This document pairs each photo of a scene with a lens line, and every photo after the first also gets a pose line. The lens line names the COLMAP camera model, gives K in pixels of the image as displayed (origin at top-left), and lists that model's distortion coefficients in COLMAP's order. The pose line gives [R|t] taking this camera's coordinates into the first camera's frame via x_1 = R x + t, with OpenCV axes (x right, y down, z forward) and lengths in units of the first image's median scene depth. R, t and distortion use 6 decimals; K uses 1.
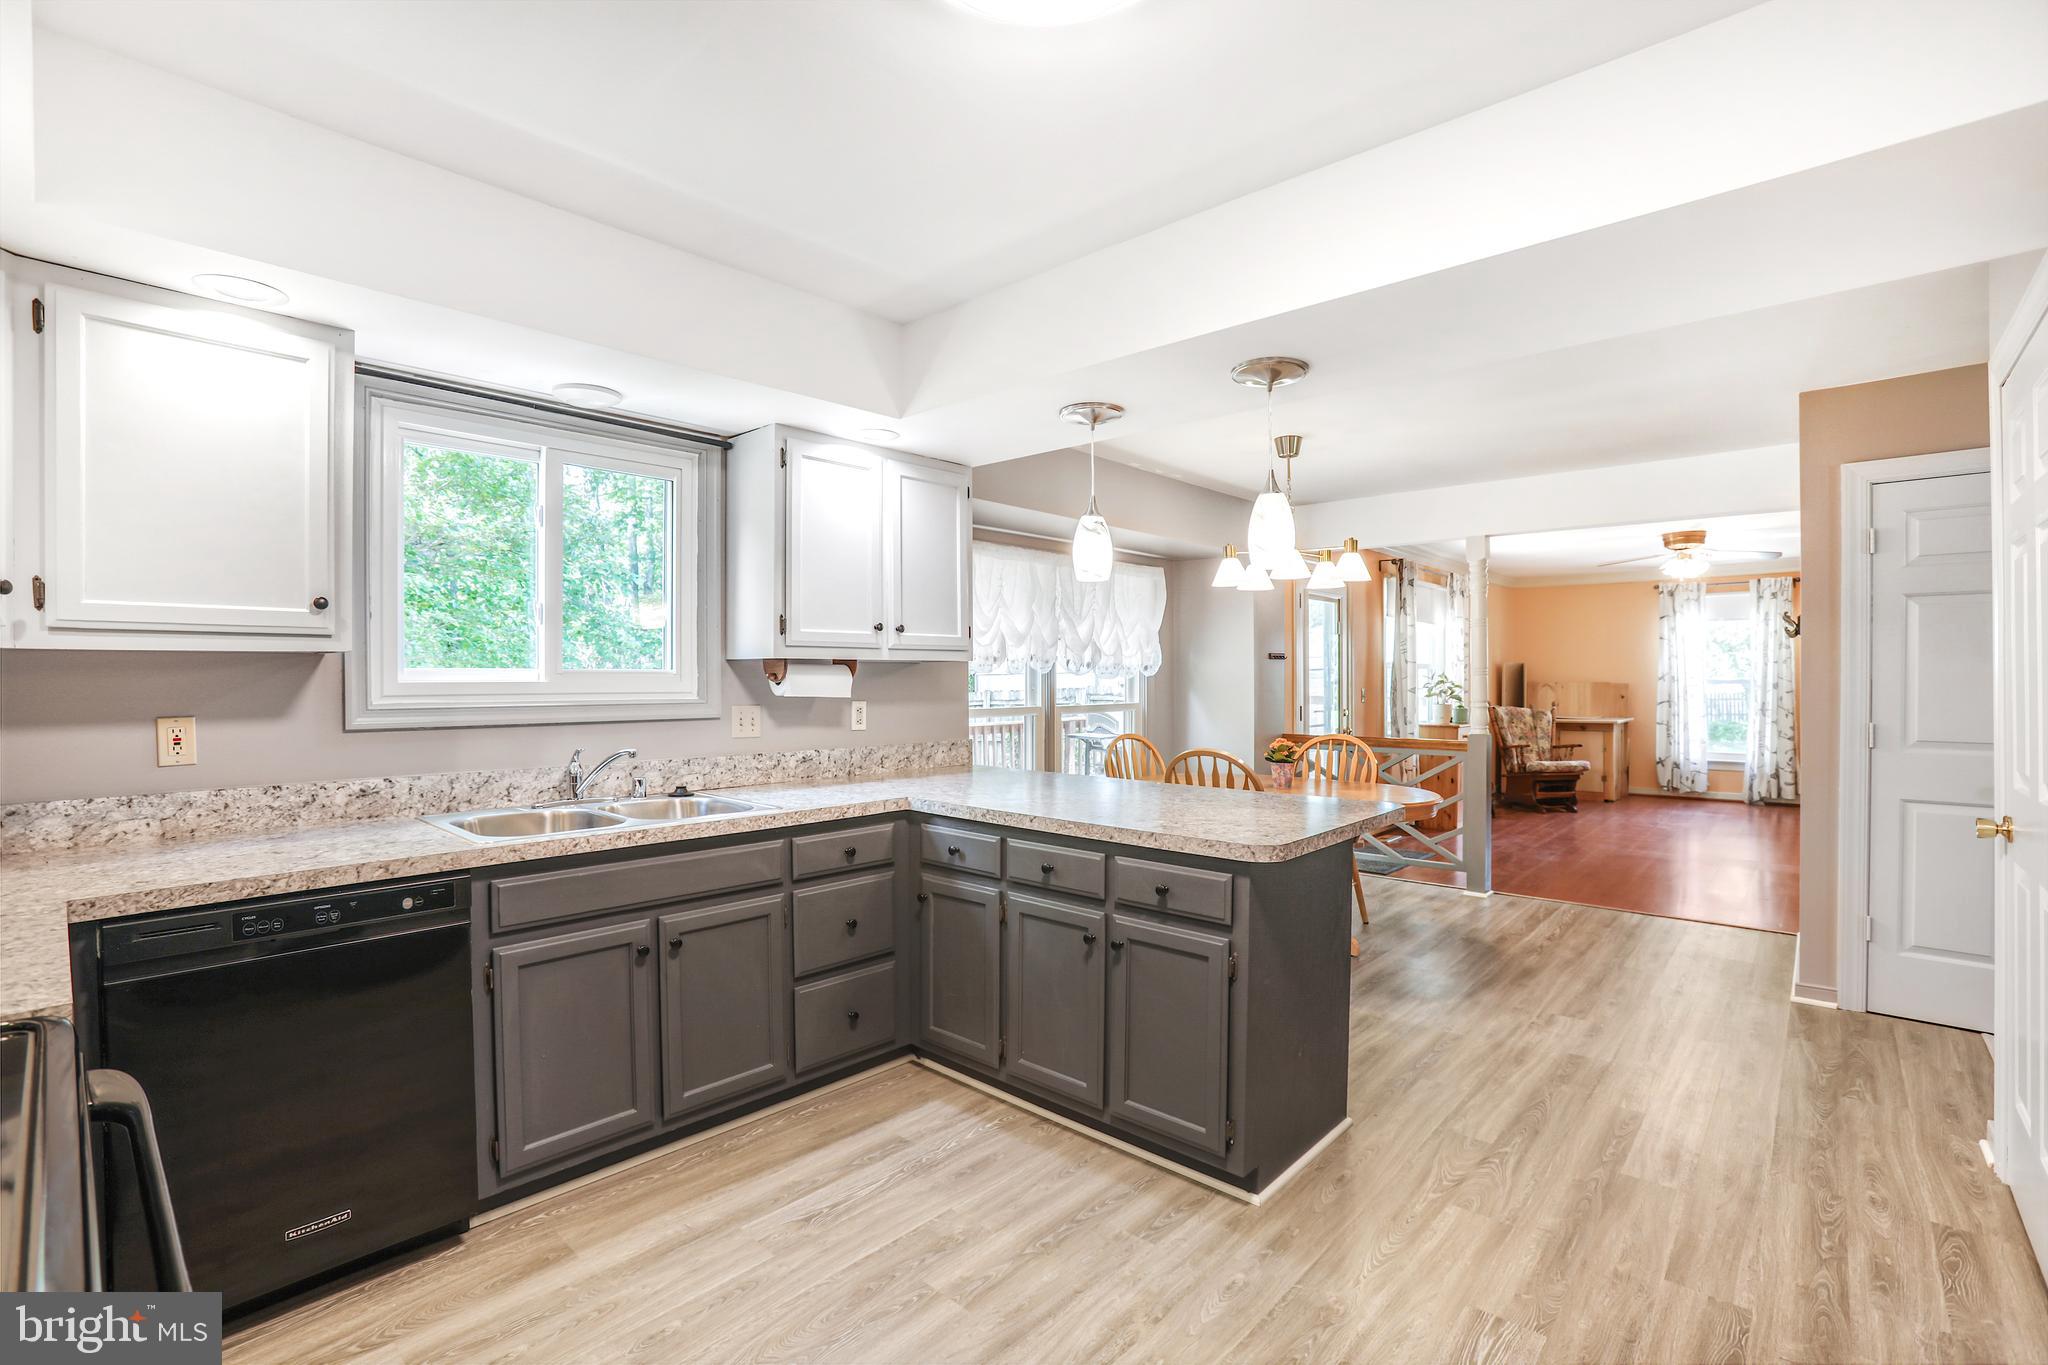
lens RADIAL K [[895.9, 0, 1027.8], [0, 895.9, 680.2], [0, 0, 1]] dist [-0.002127, 0.000041]
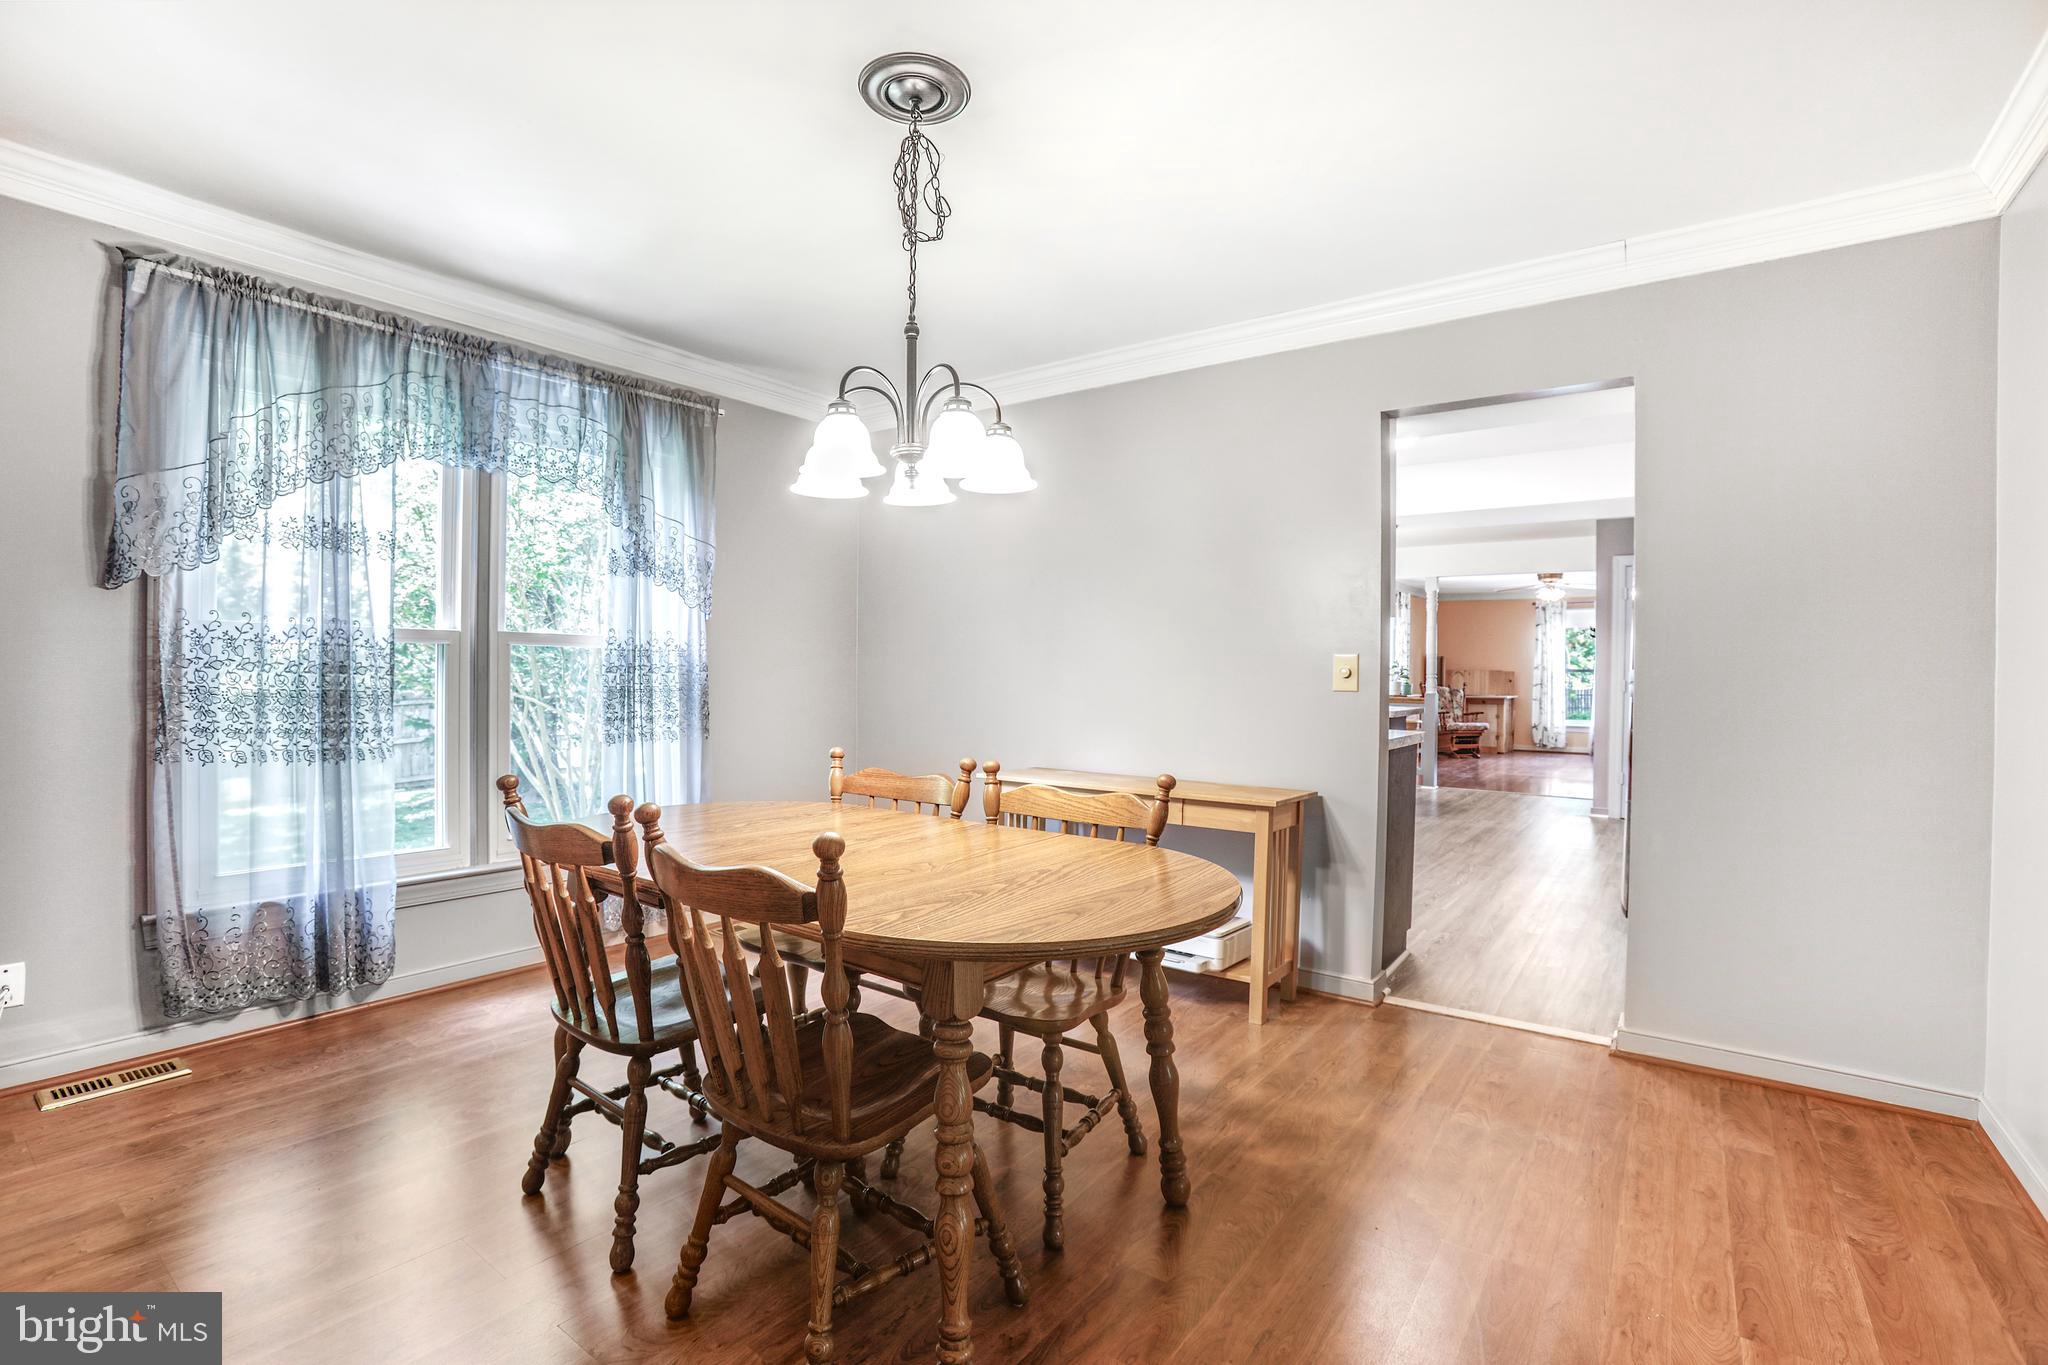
lens RADIAL K [[935.2, 0, 1020.0], [0, 935.2, 683.6], [0, 0, 1]] dist [-0.002476, 0.001023]
pose [[0.994284, 0.010492, 0.106255, -0.275213], [-0.011446, 0.999899, 0.008372, 0.021223], [-0.106157, -0.009541, 0.994304, -0.404583]]
